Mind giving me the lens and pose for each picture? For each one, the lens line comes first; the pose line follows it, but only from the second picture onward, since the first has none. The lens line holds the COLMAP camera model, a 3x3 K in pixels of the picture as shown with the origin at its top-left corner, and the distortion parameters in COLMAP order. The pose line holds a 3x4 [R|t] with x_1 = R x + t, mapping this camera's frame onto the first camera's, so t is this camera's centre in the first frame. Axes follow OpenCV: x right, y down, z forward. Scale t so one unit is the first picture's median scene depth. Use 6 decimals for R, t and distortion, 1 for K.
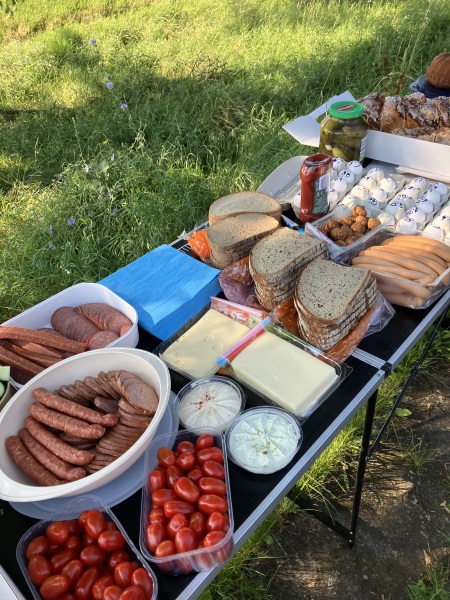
lens RADIAL K [[493.5, 0, 225.0], [0, 493.5, 300.0], [0, 0, 1]] dist [0.011919, 0.001072]
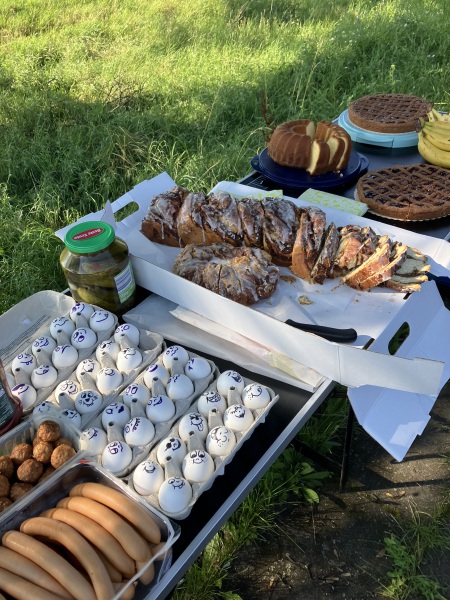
lens RADIAL K [[481.8, 0, 225.0], [0, 481.8, 300.0], [0, 0, 1]] dist [0.012660, -0.015914]
pose [[0.997794, -0.028744, 0.059832, 0.095203], [0.028853, 0.999583, -0.000948, -0.069723], [-0.059780, 0.002672, 0.998208, 0.071234]]
